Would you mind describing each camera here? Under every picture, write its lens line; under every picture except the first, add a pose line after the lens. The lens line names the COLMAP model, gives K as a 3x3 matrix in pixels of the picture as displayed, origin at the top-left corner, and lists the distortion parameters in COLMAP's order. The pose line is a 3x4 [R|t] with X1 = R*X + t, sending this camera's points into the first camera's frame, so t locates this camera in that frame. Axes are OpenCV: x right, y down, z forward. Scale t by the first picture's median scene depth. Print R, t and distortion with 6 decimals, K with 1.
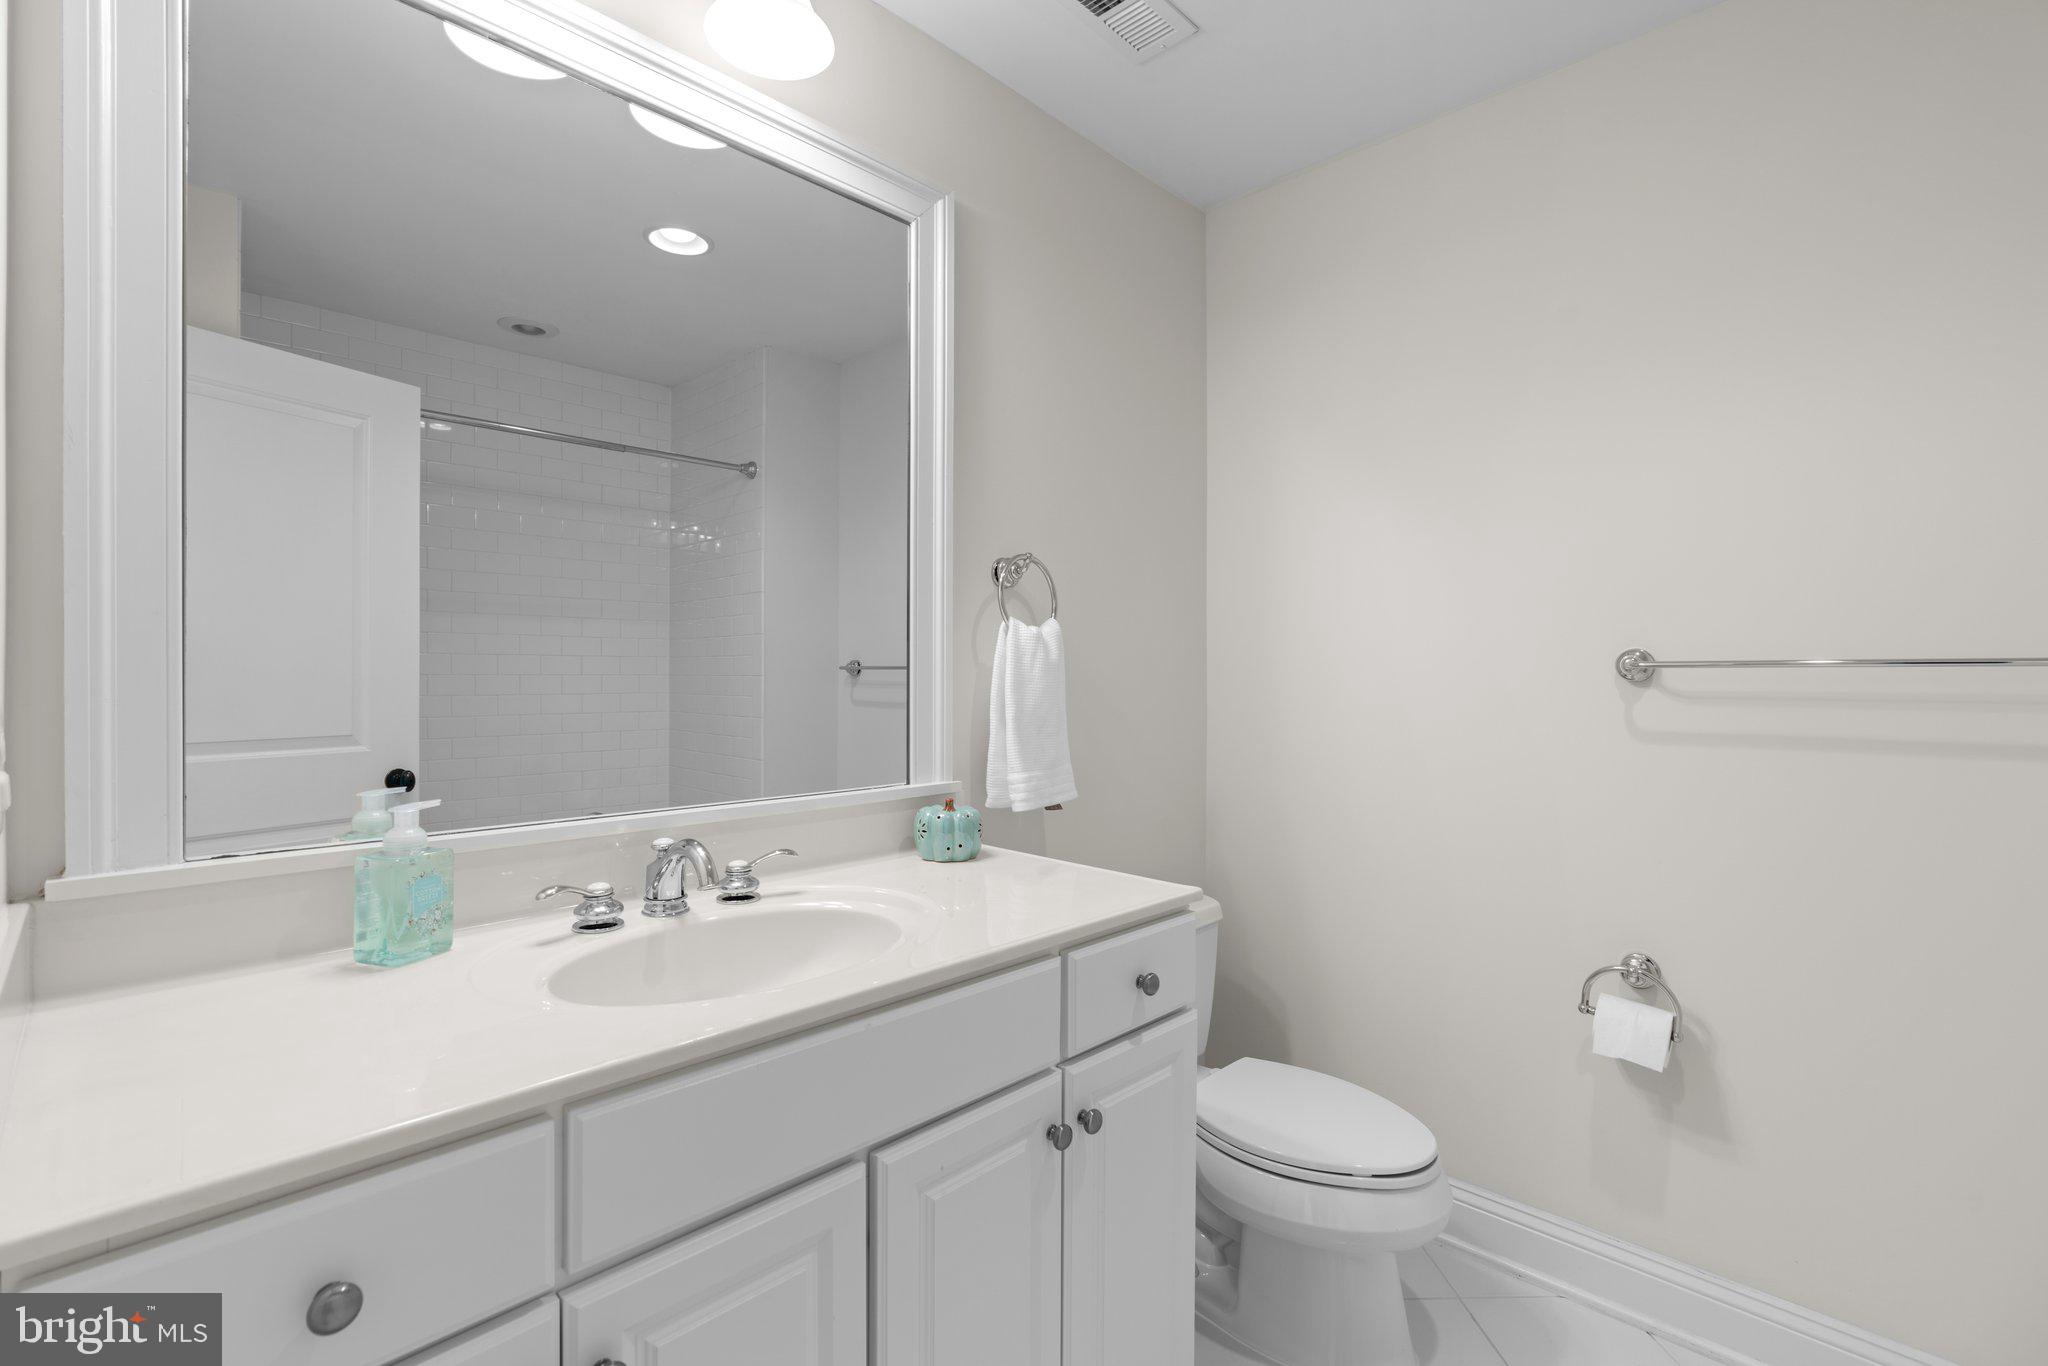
lens RADIAL K [[923.8, 0, 1027.5], [0, 923.8, 670.5], [0, 0, 1]] dist [-0.010886, 0.004787]
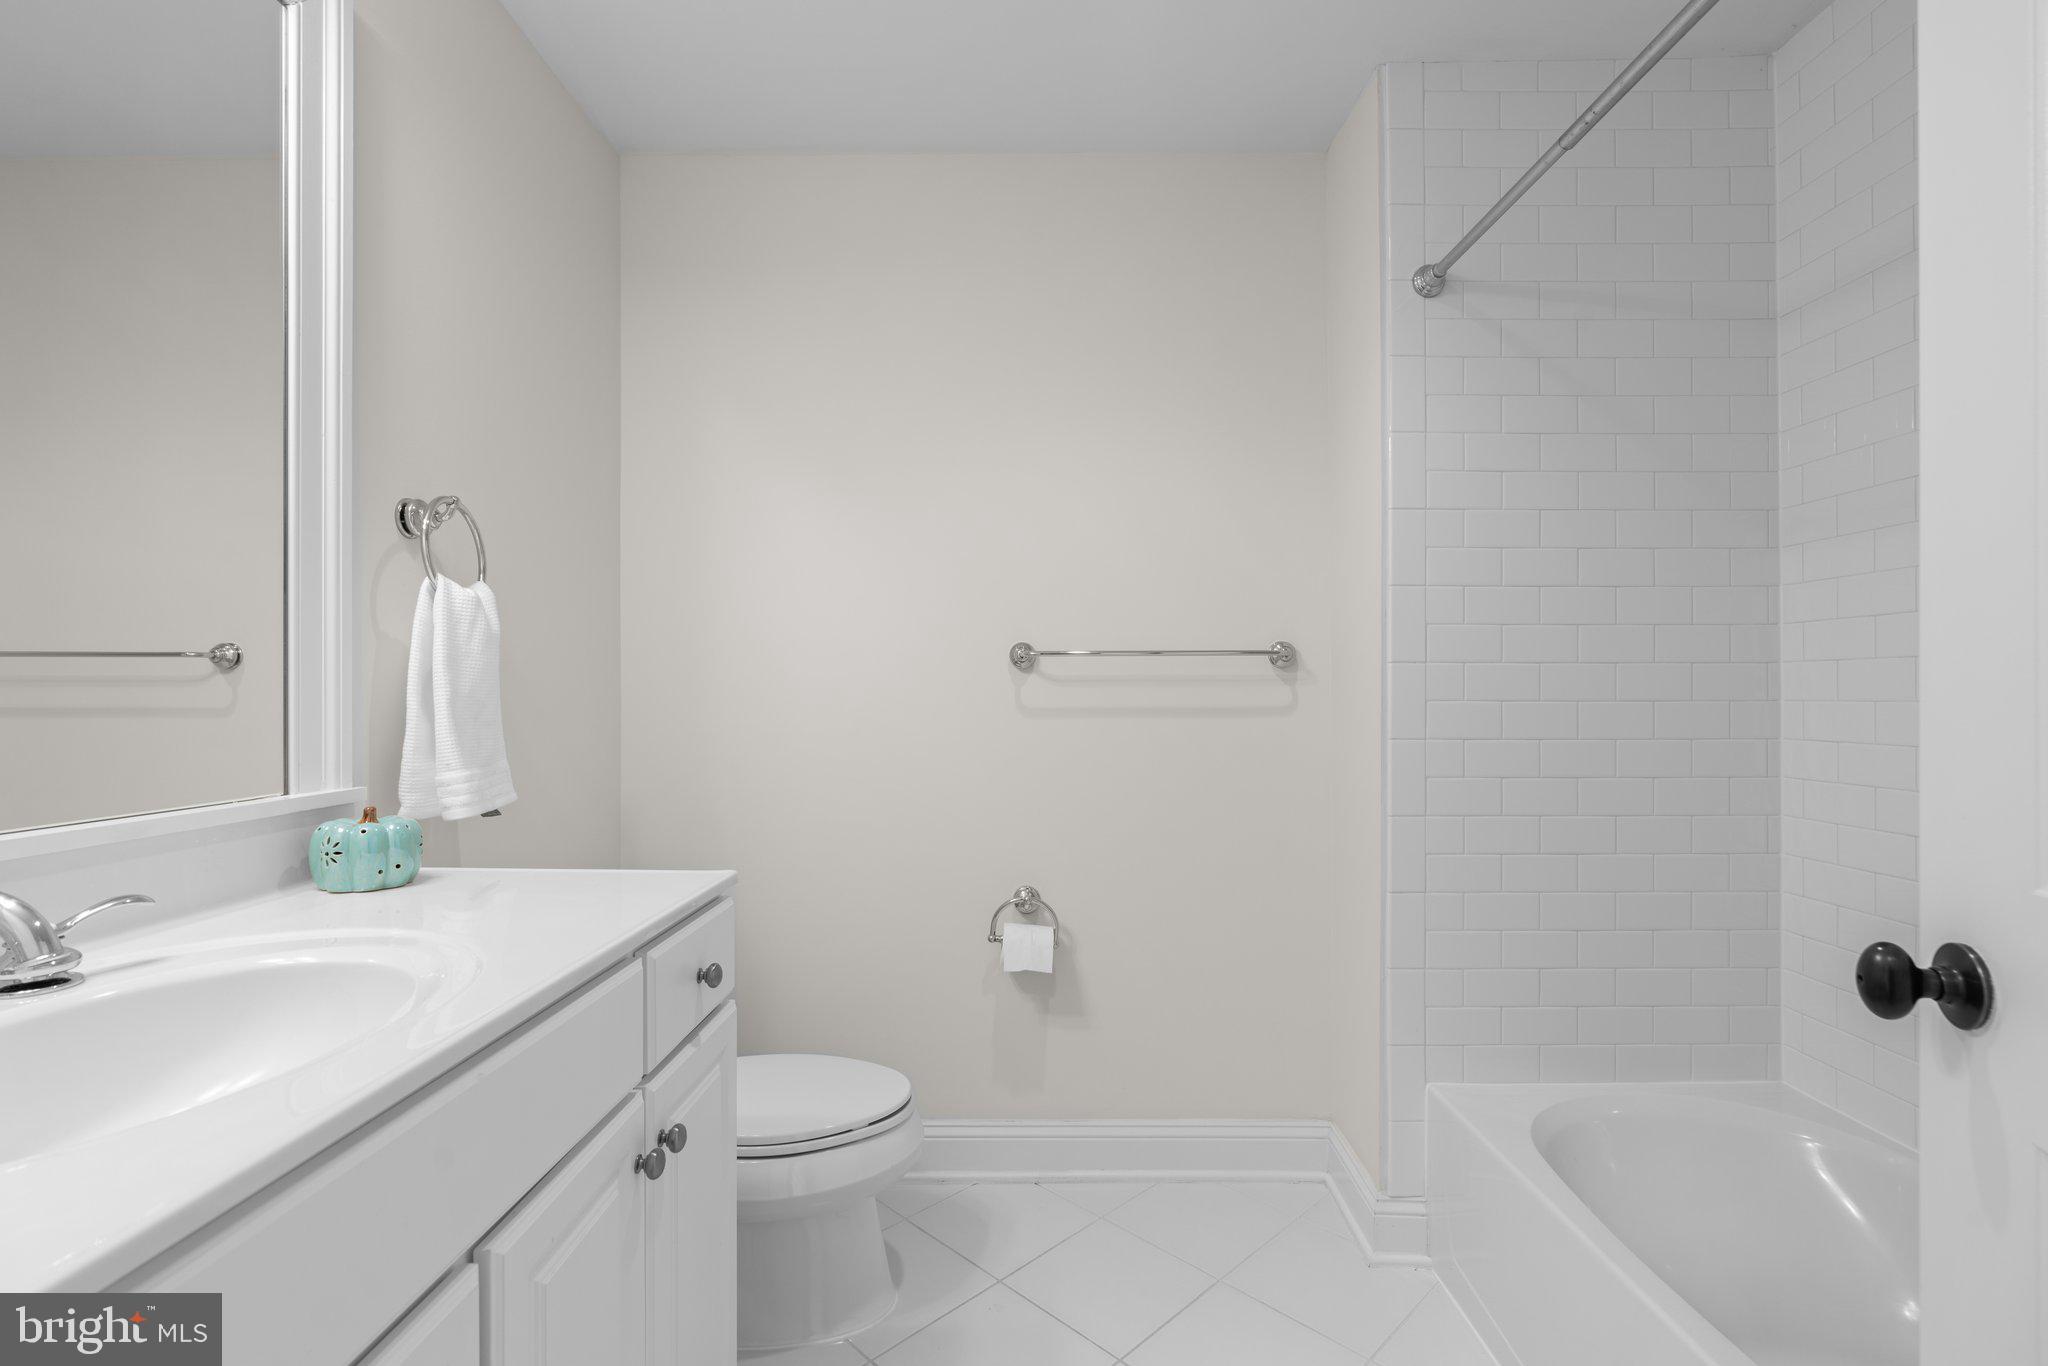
lens RADIAL K [[923.8, 0, 1034.4], [0, 923.8, 686.8], [0, 0, 1]] dist [-0.010886, 0.004787]
pose [[0.726079, 0.000351, 0.687612, -0.195053], [-0.001380, 0.999999, 0.000946, 0.037670], [-0.687610, -0.001636, 0.726078, 0.084879]]
